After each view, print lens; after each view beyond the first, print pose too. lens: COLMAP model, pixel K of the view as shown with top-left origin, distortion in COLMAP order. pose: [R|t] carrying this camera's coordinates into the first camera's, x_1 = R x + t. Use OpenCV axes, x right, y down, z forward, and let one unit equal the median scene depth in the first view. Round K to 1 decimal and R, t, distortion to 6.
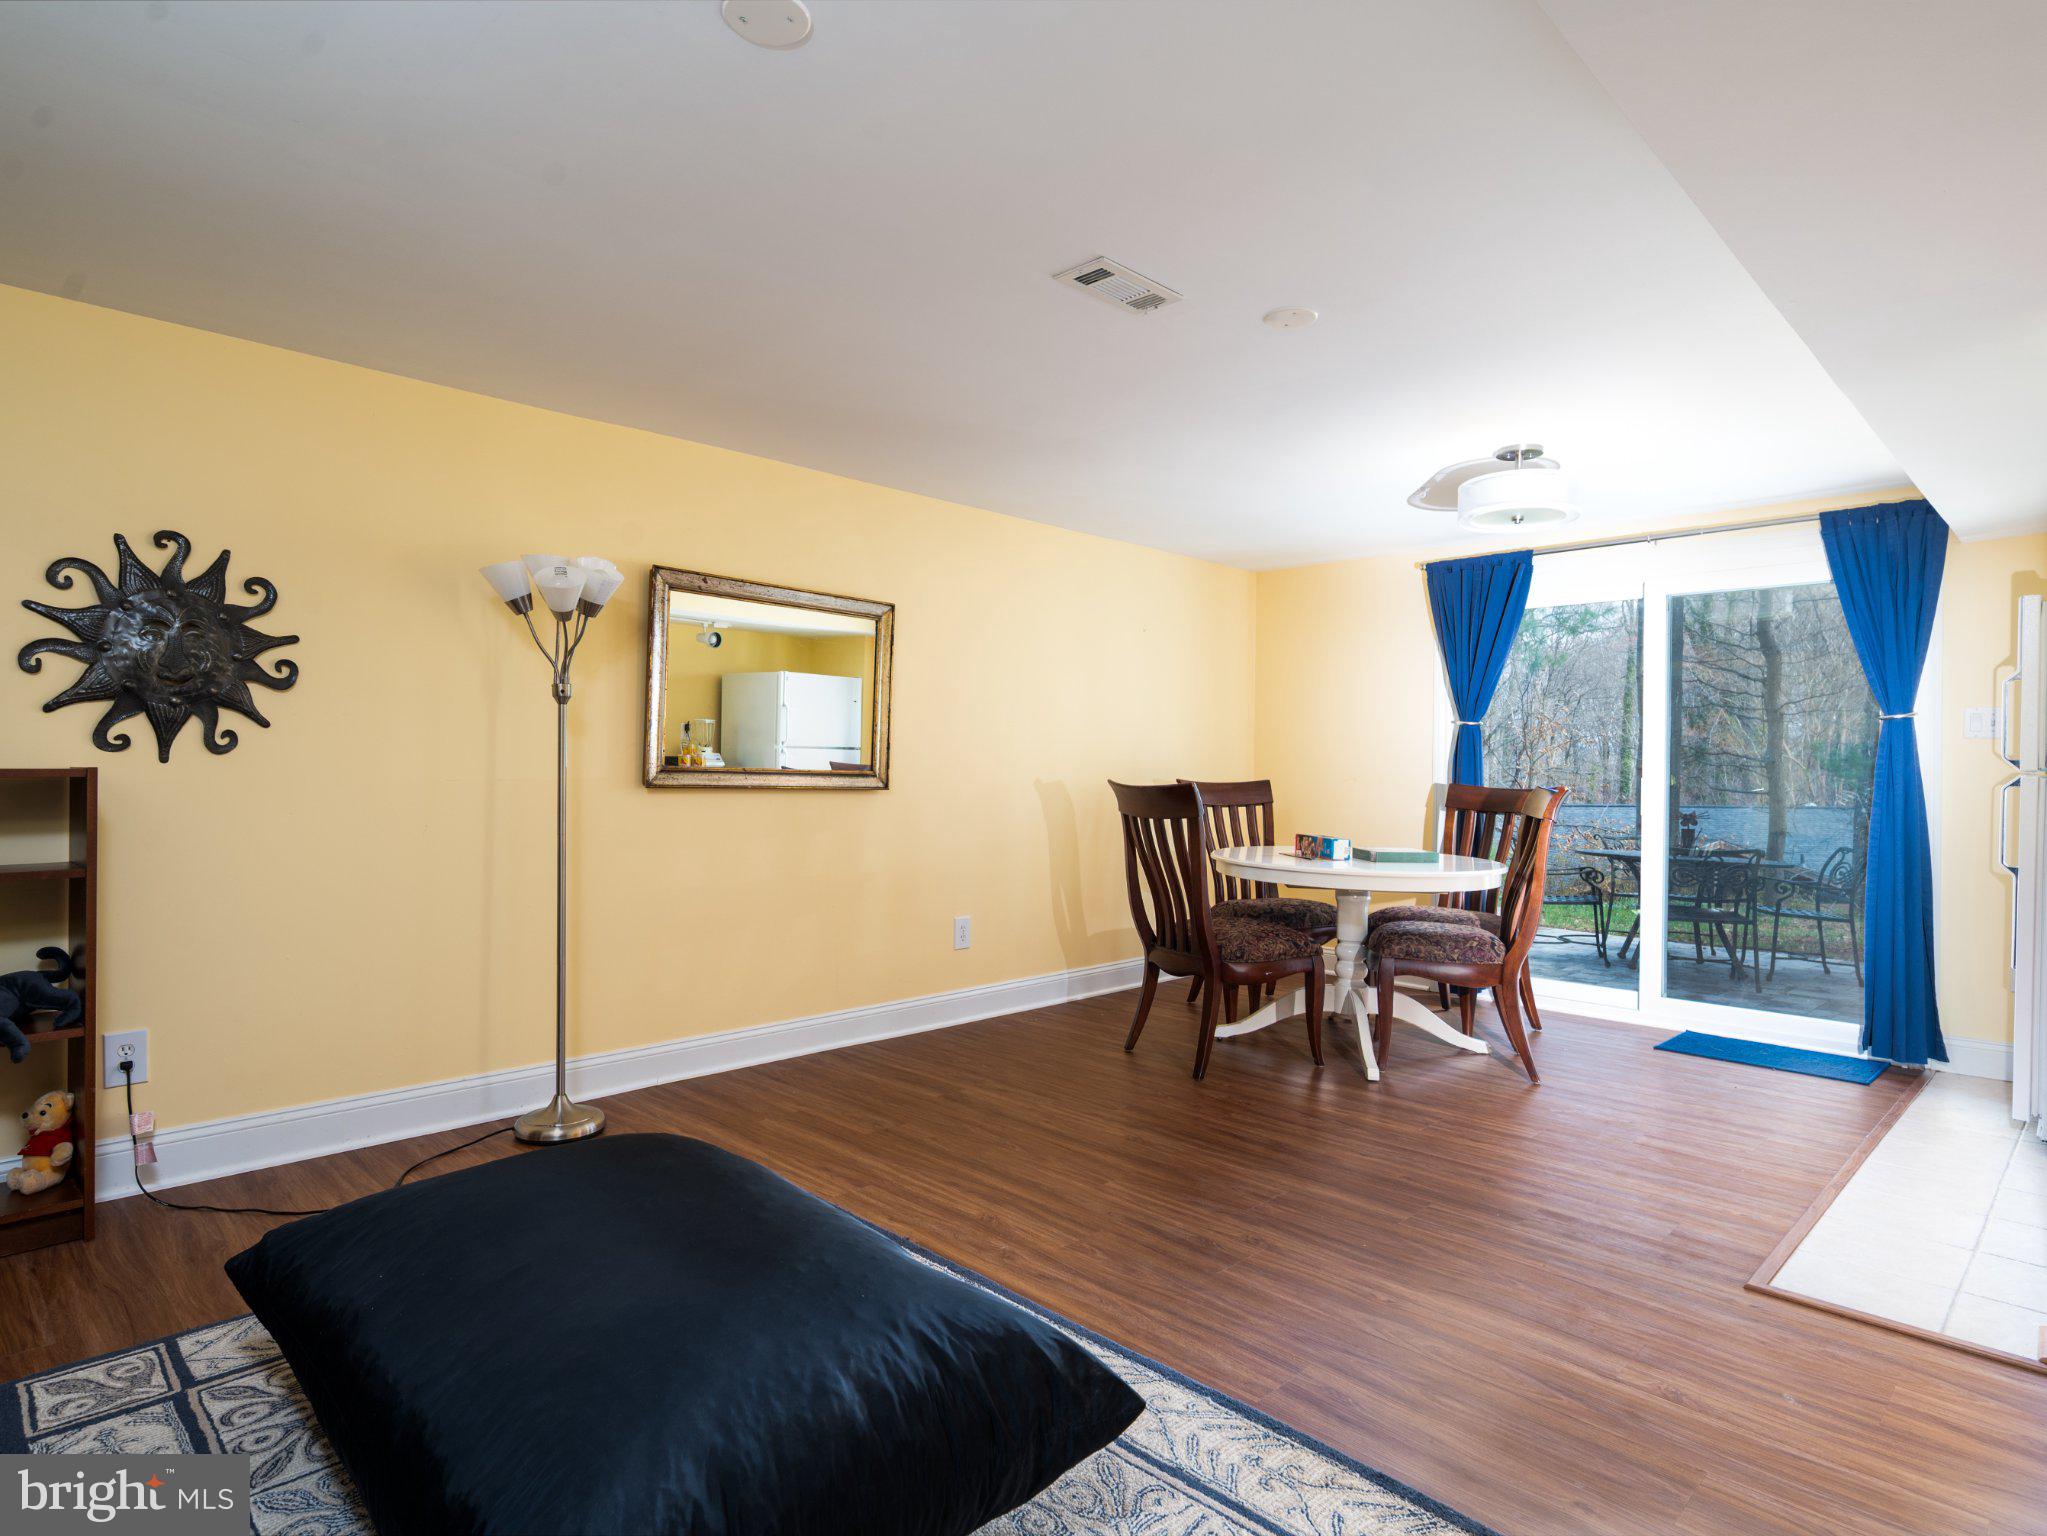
lens RADIAL K [[1147.8, 0, 1023.5], [0, 1147.8, 768.0], [0, 0, 1]] dist [0.050825, -0.000199]
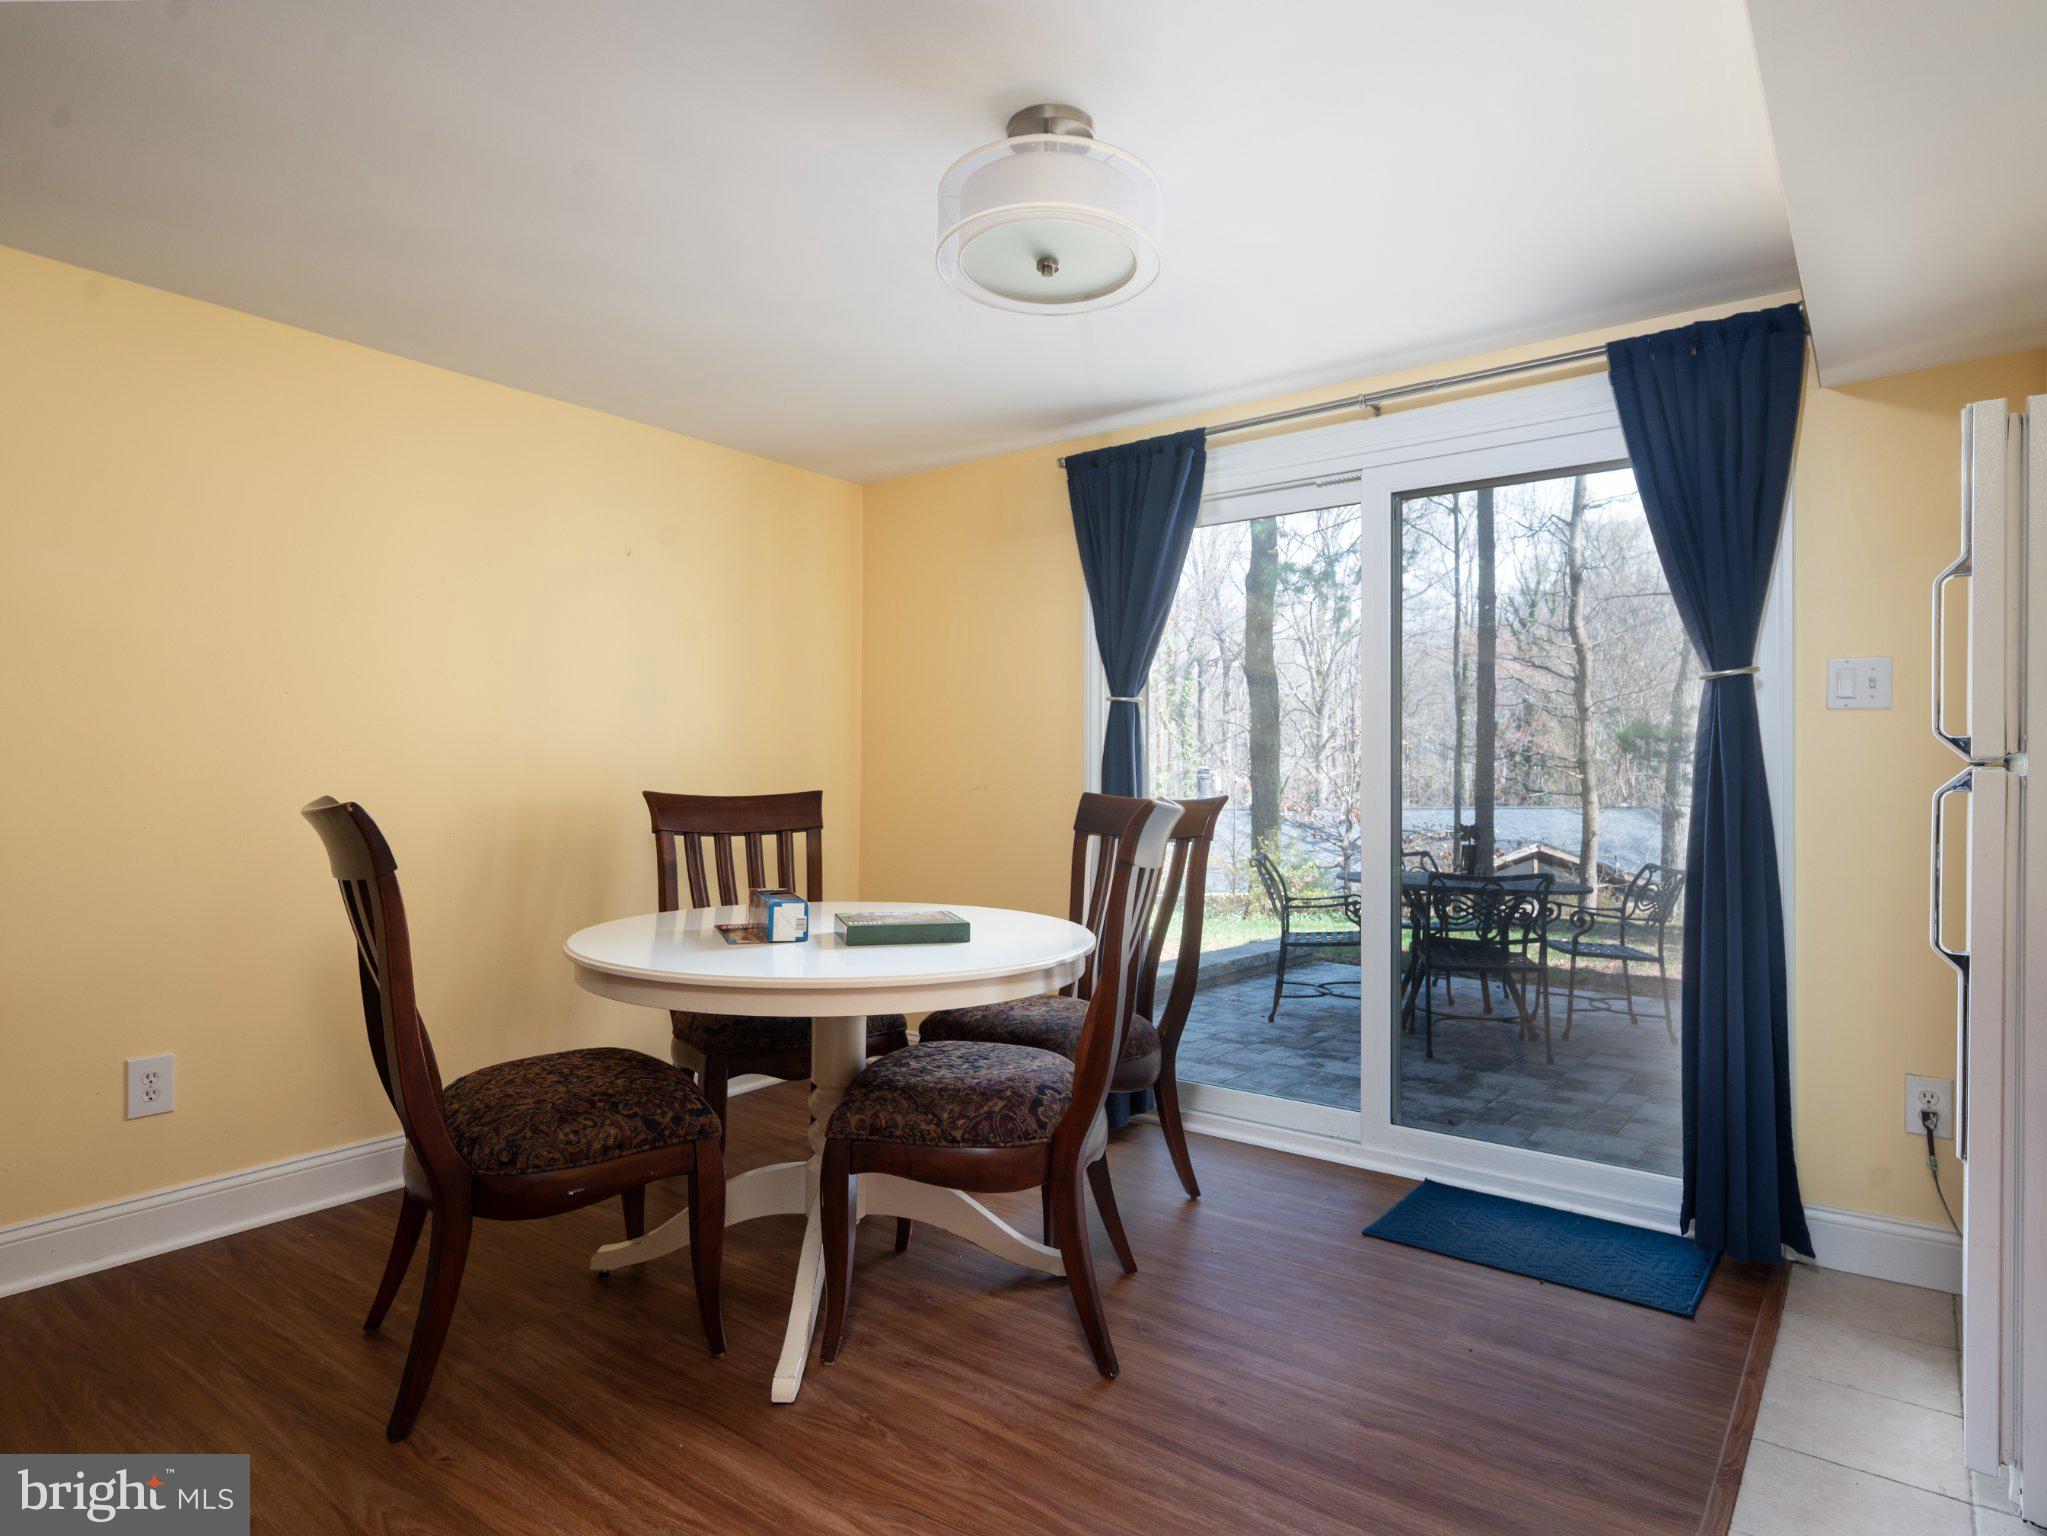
lens RADIAL K [[1147.8, 0, 1023.5], [0, 1147.8, 768.0], [0, 0, 1]] dist [0.050825, -0.000199]
pose [[0.993533, -0.008192, 0.113252, 0.297074], [0.009033, 0.999935, -0.006917, 0.004056], [-0.113188, 0.007895, 0.993542, 0.420521]]
